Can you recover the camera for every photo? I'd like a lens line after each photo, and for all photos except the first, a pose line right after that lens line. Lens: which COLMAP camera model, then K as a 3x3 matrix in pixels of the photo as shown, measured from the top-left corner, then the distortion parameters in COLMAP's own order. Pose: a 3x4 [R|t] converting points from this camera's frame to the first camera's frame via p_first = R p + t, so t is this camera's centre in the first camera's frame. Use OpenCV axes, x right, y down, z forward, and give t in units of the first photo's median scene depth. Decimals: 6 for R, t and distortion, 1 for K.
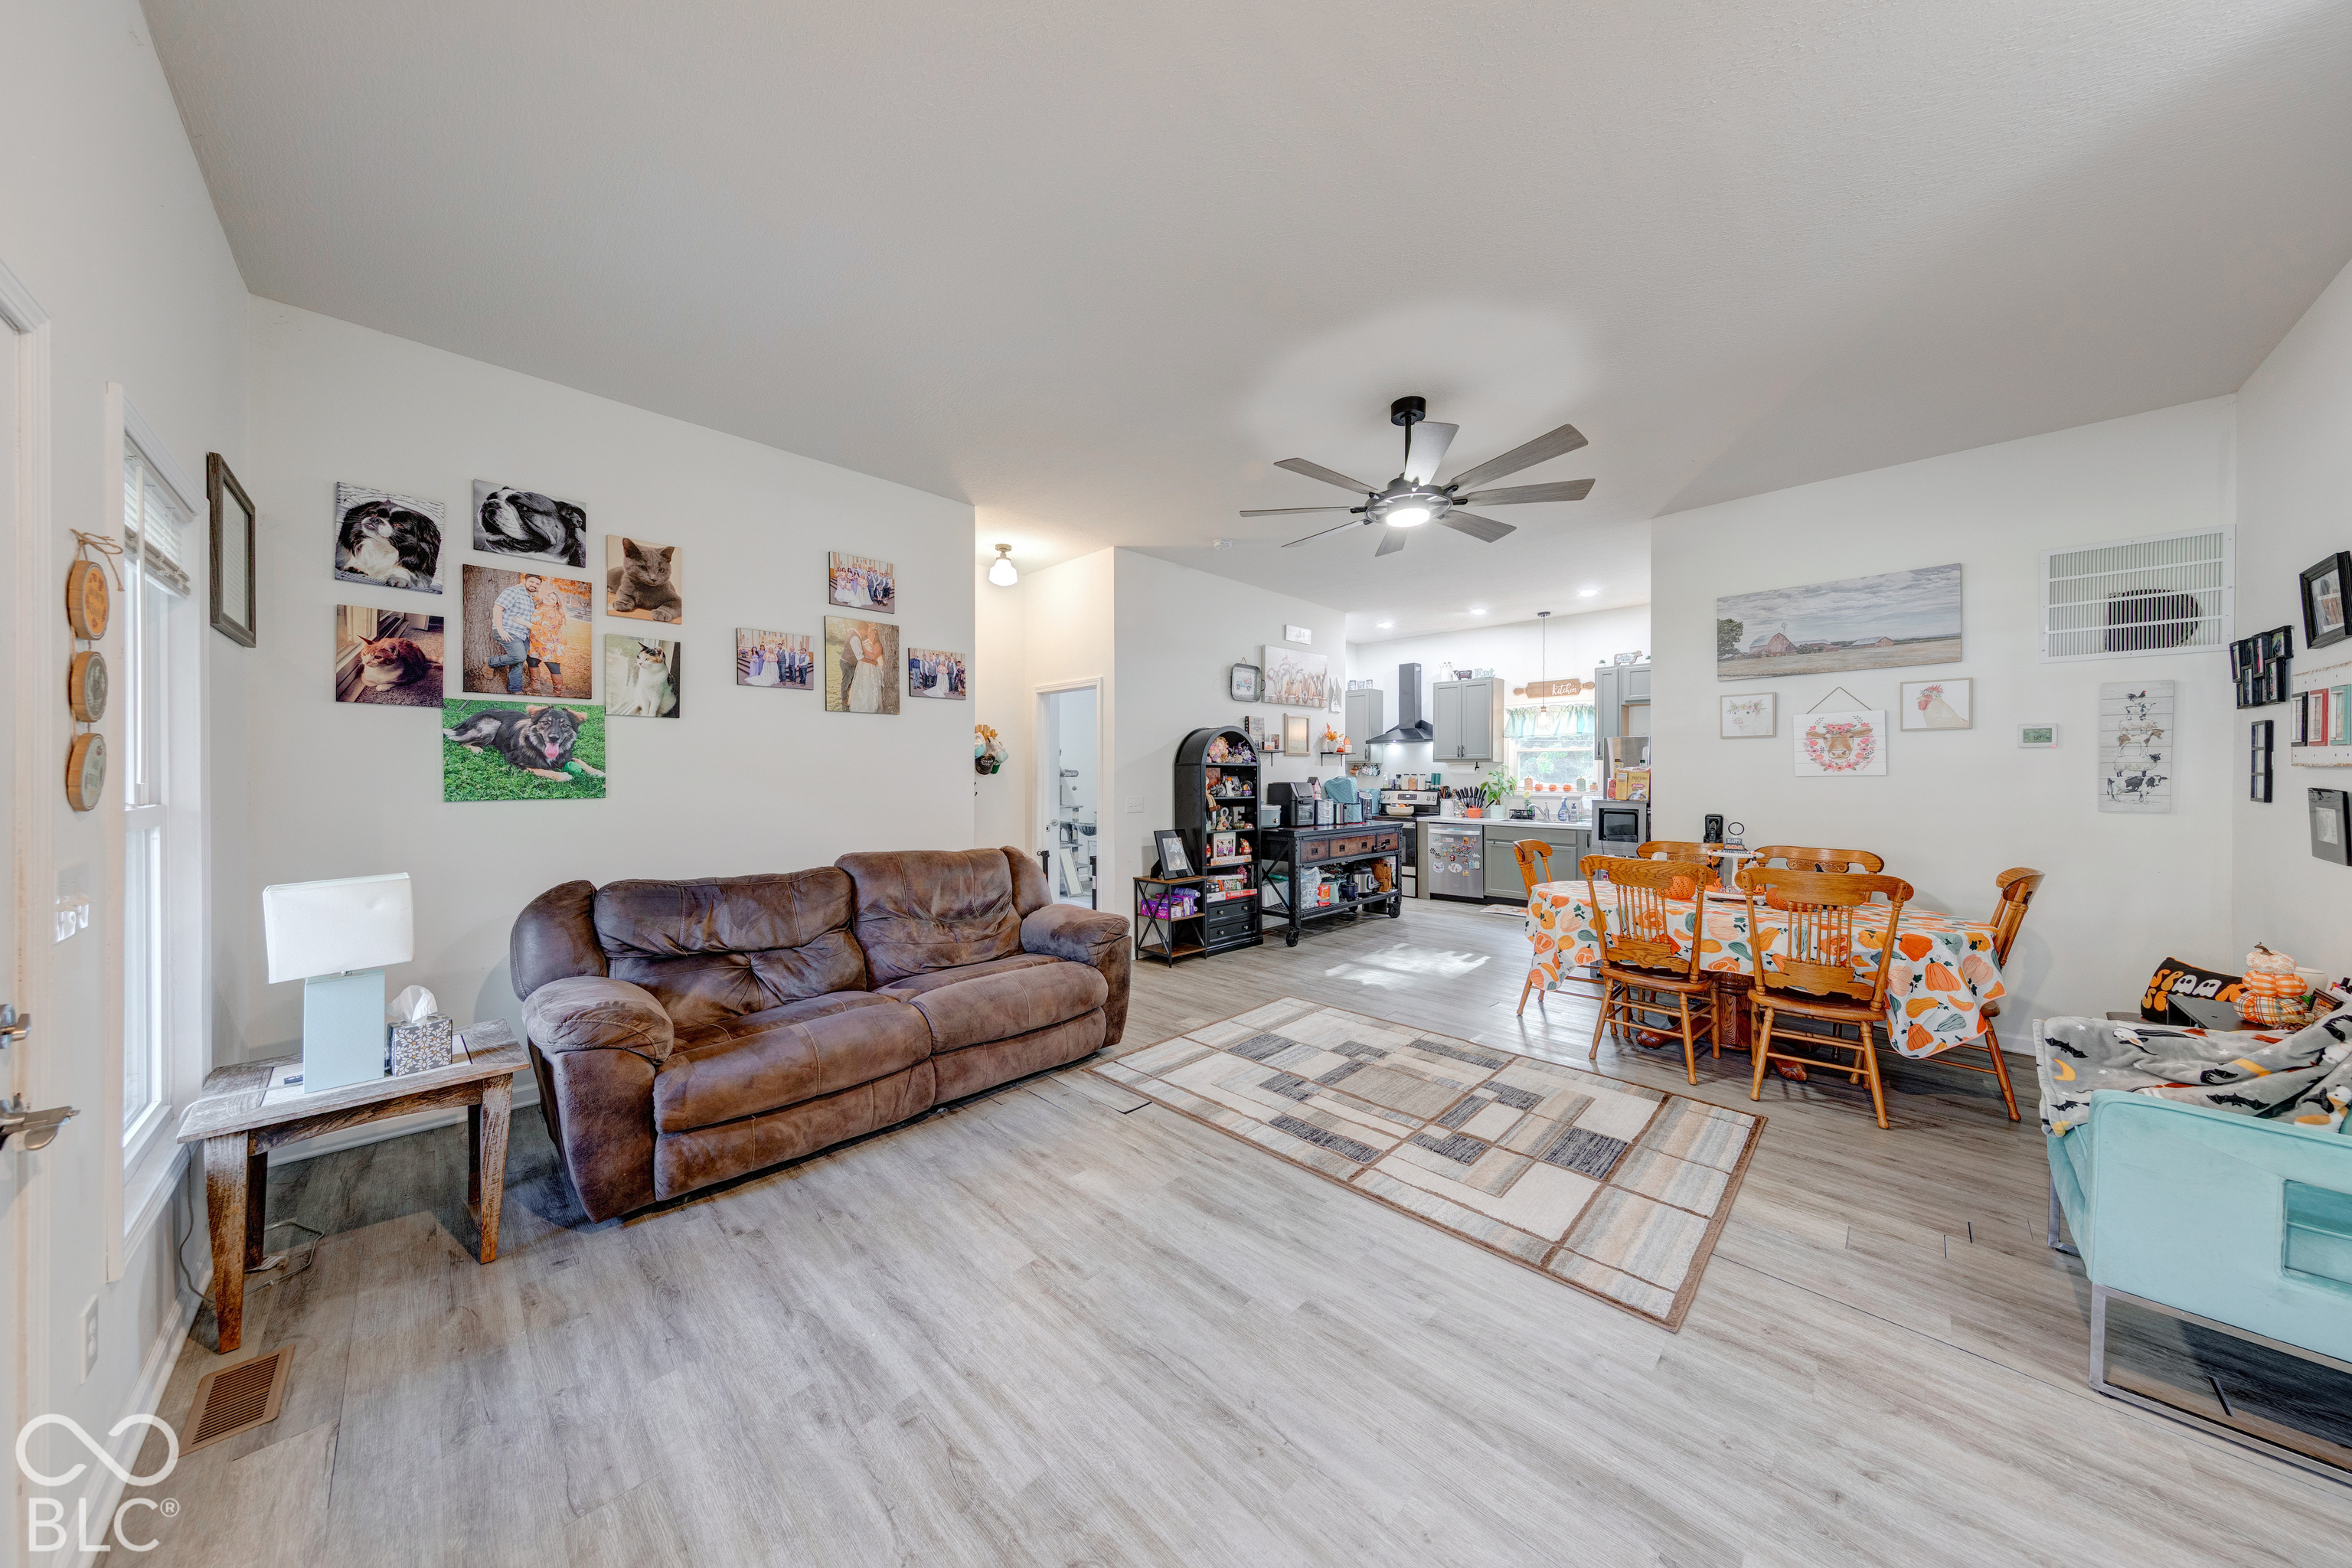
lens RADIAL K [[739.2, 0, 1168.7], [0, 739.2, 778.0], [0, 0, 1]] dist [0.004565, -0.000366]
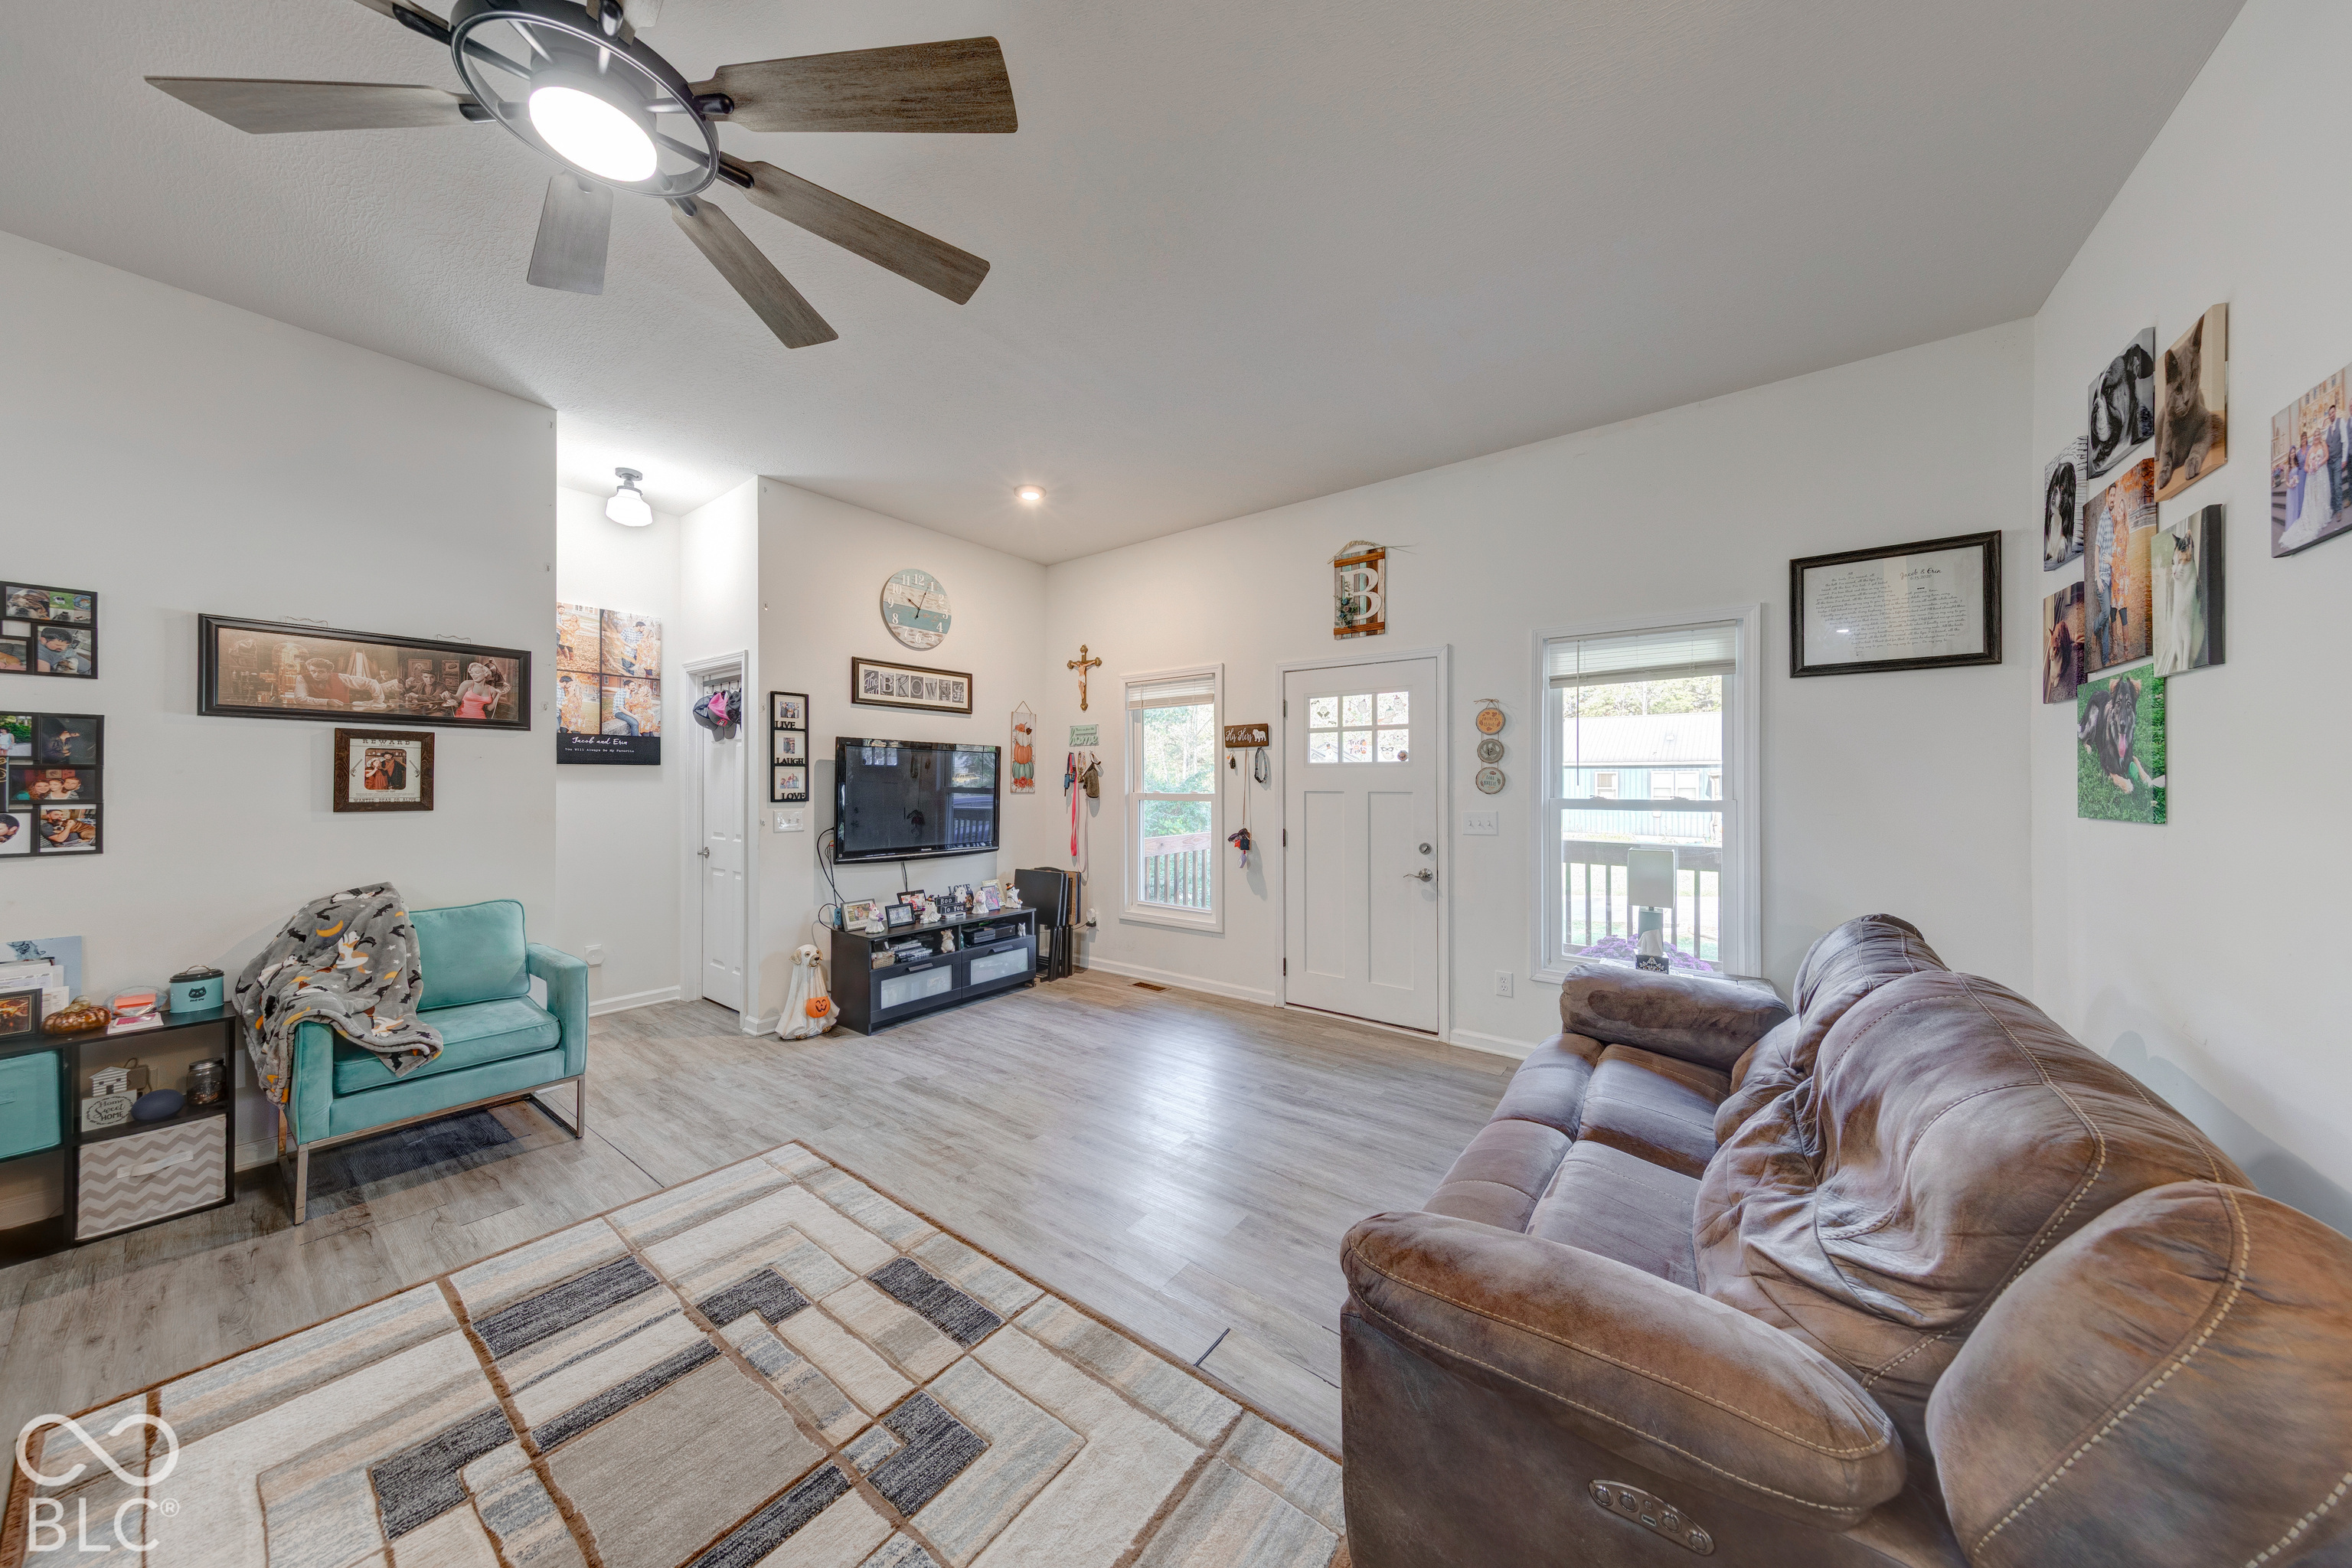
lens RADIAL K [[739.2, 0, 1168.7], [0, 739.2, 778.0], [0, 0, 1]] dist [0.004565, -0.000366]
pose [[-0.990558, -0.002208, -0.137075, 0.084336], [-0.002859, 0.999986, 0.004554, -0.010414], [0.137063, 0.004903, -0.990550, 1.740462]]
